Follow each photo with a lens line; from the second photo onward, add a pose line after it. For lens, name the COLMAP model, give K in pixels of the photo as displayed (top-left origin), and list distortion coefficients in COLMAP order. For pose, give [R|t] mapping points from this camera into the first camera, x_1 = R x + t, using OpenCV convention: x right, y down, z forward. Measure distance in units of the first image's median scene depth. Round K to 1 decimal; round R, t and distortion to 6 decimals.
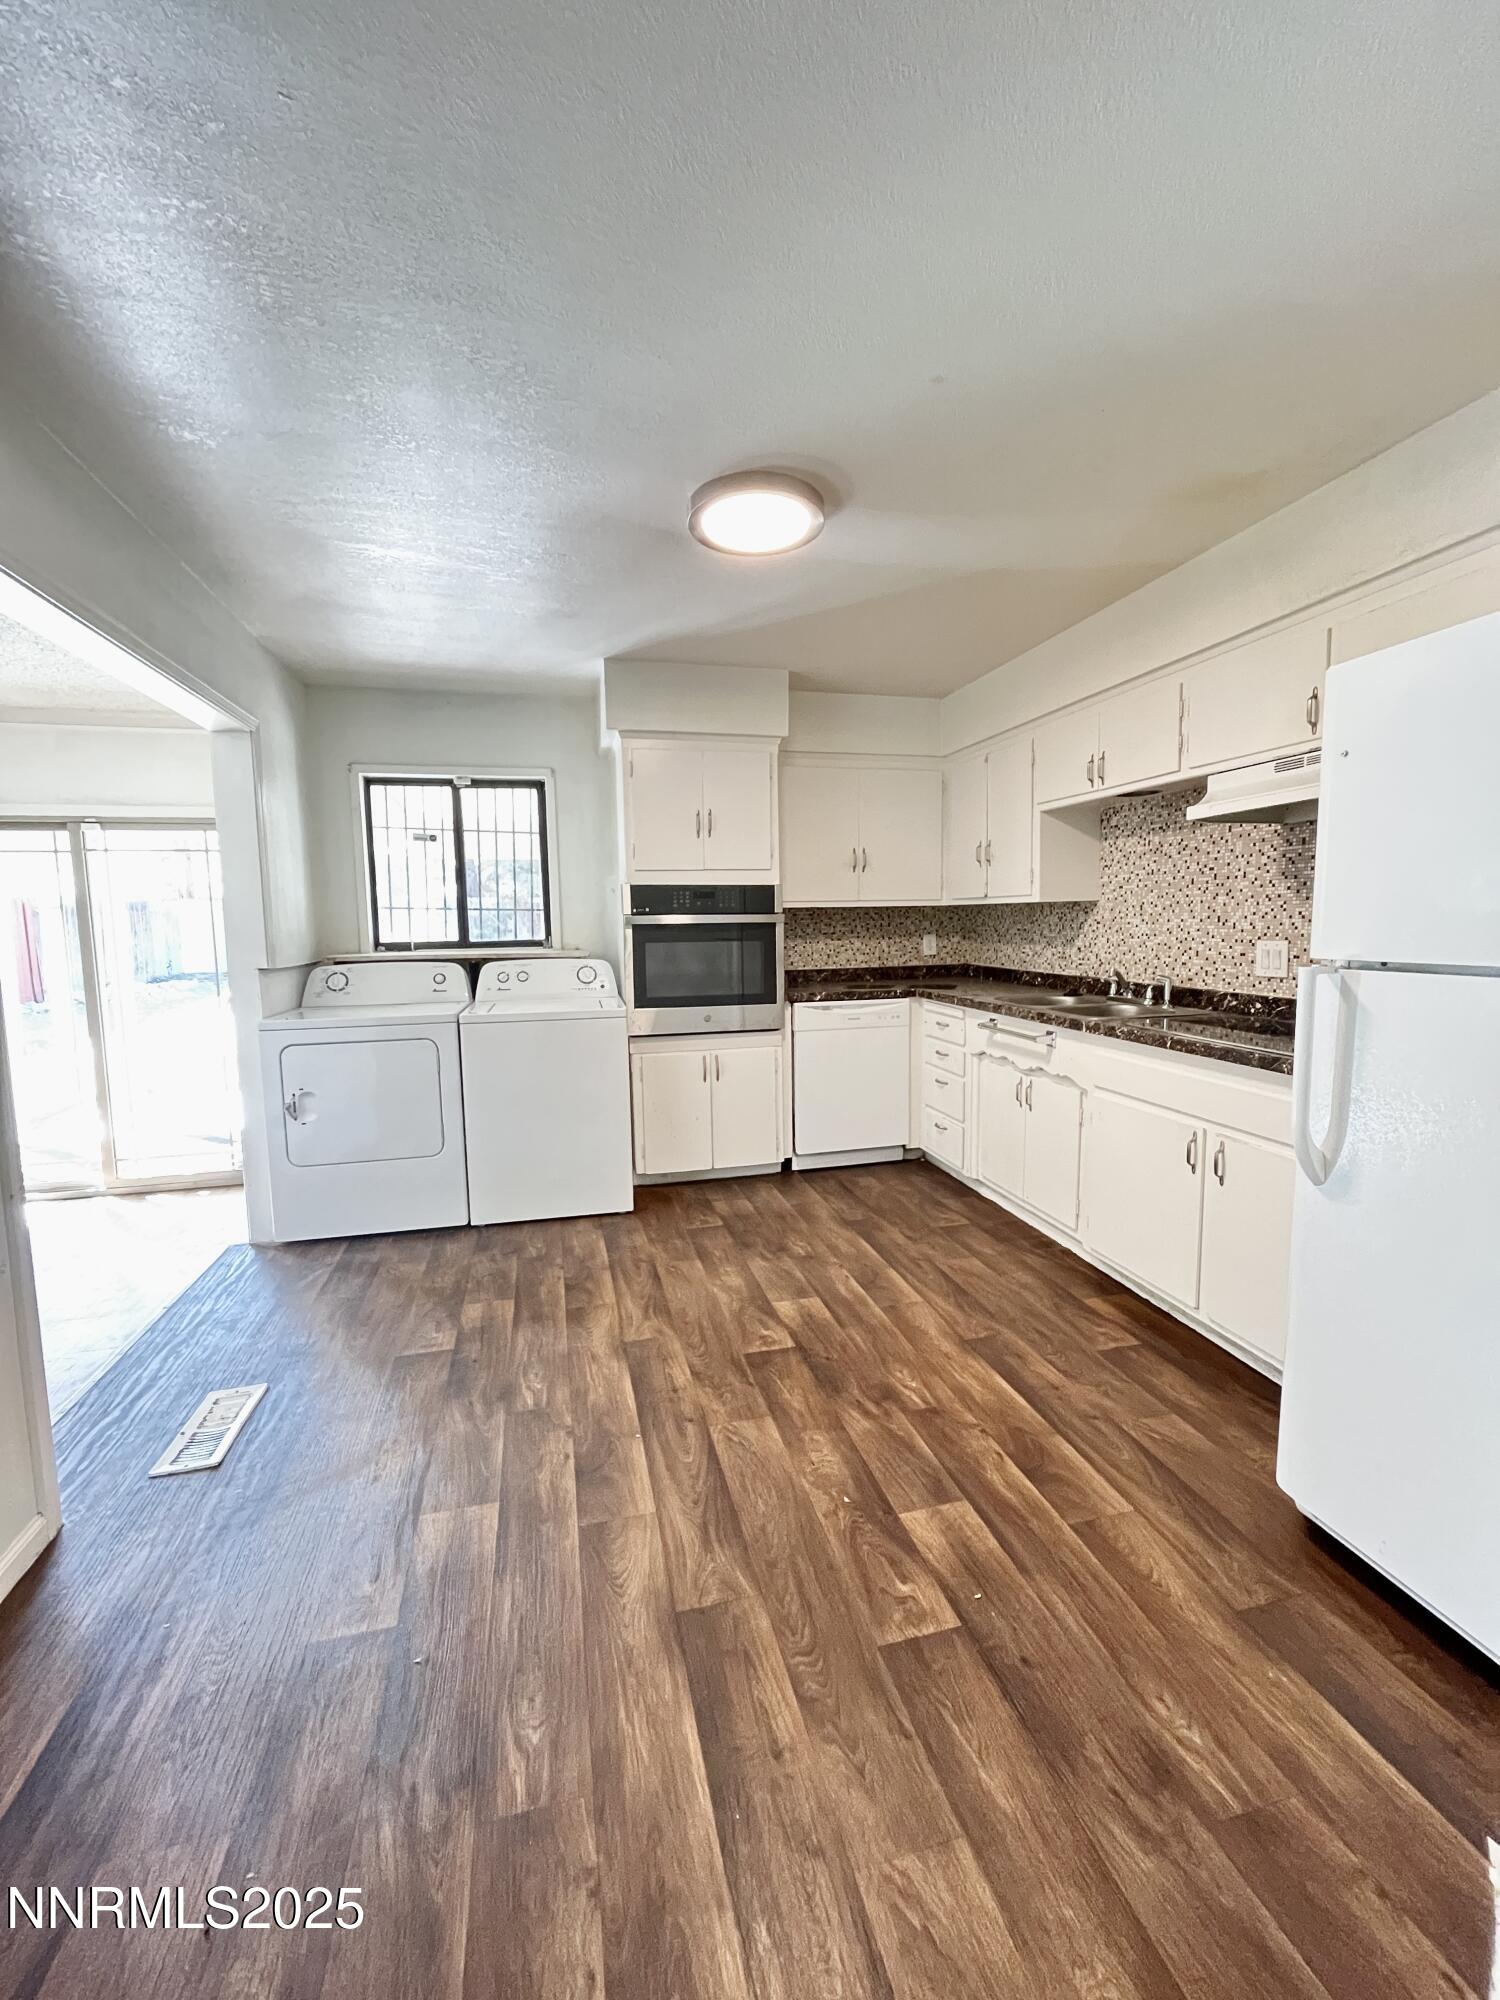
lens RADIAL K [[810.8, 0, 745.7], [0, 810.8, 996.1], [0, 0, 1]] dist [-0.002224, 0.000421]
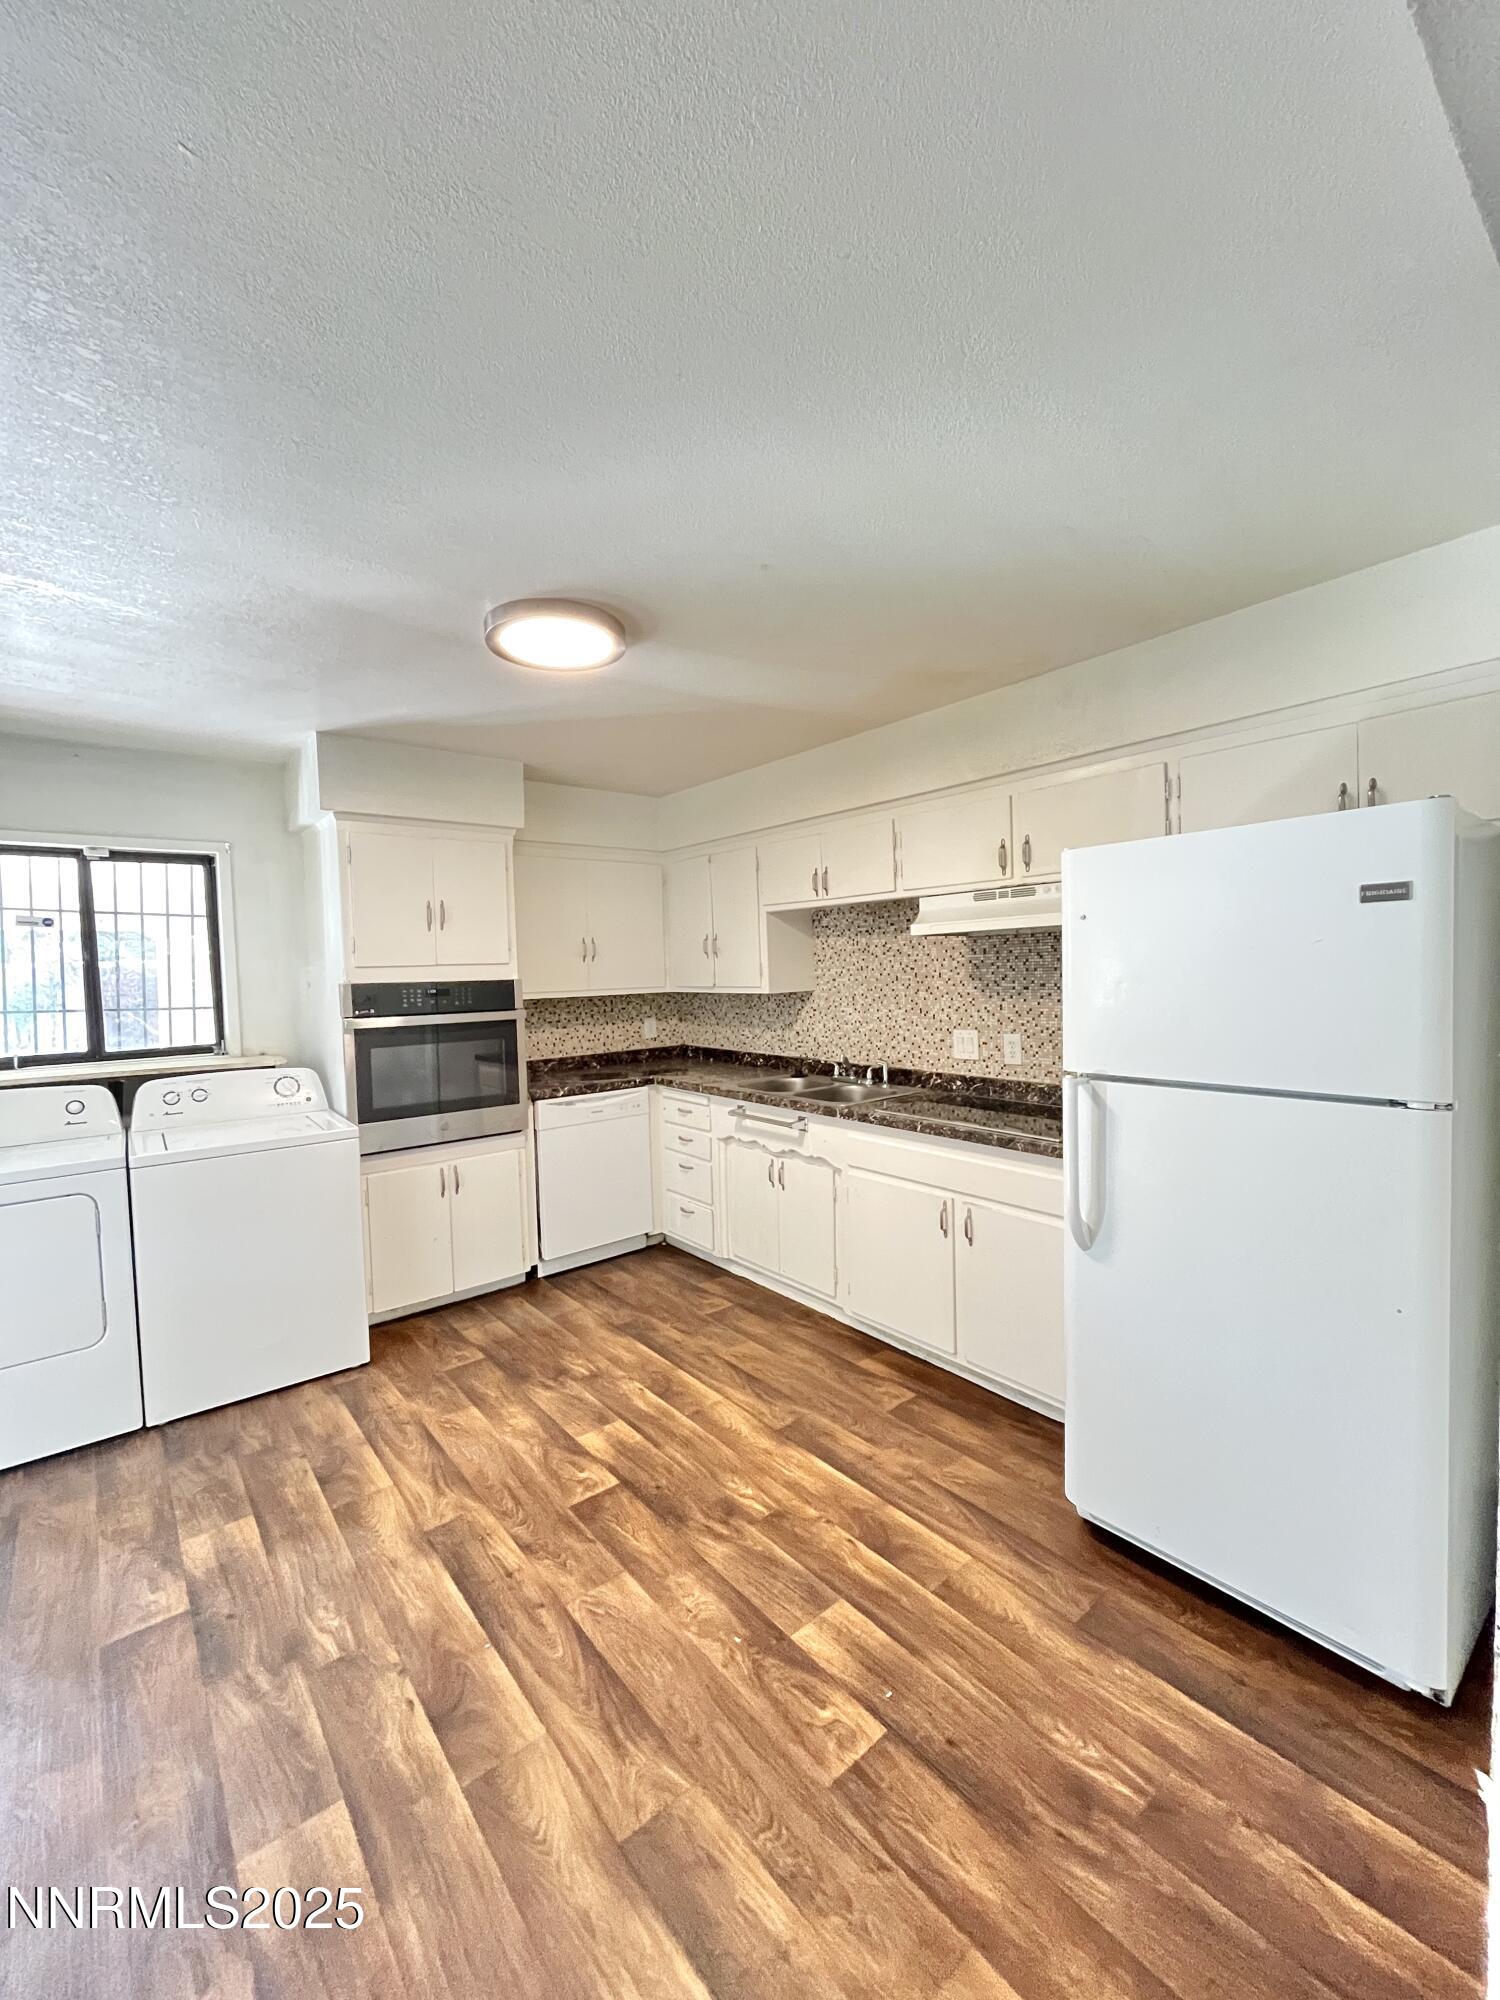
lens RADIAL K [[810.8, 0, 744.8], [0, 810.8, 996.6], [0, 0, 1]] dist [-0.002224, 0.000421]
pose [[0.903818, -0.025719, 0.427144, -0.175968], [0.053925, 0.997080, -0.054067, -0.070326], [-0.424506, 0.071901, 0.902566, 0.030129]]
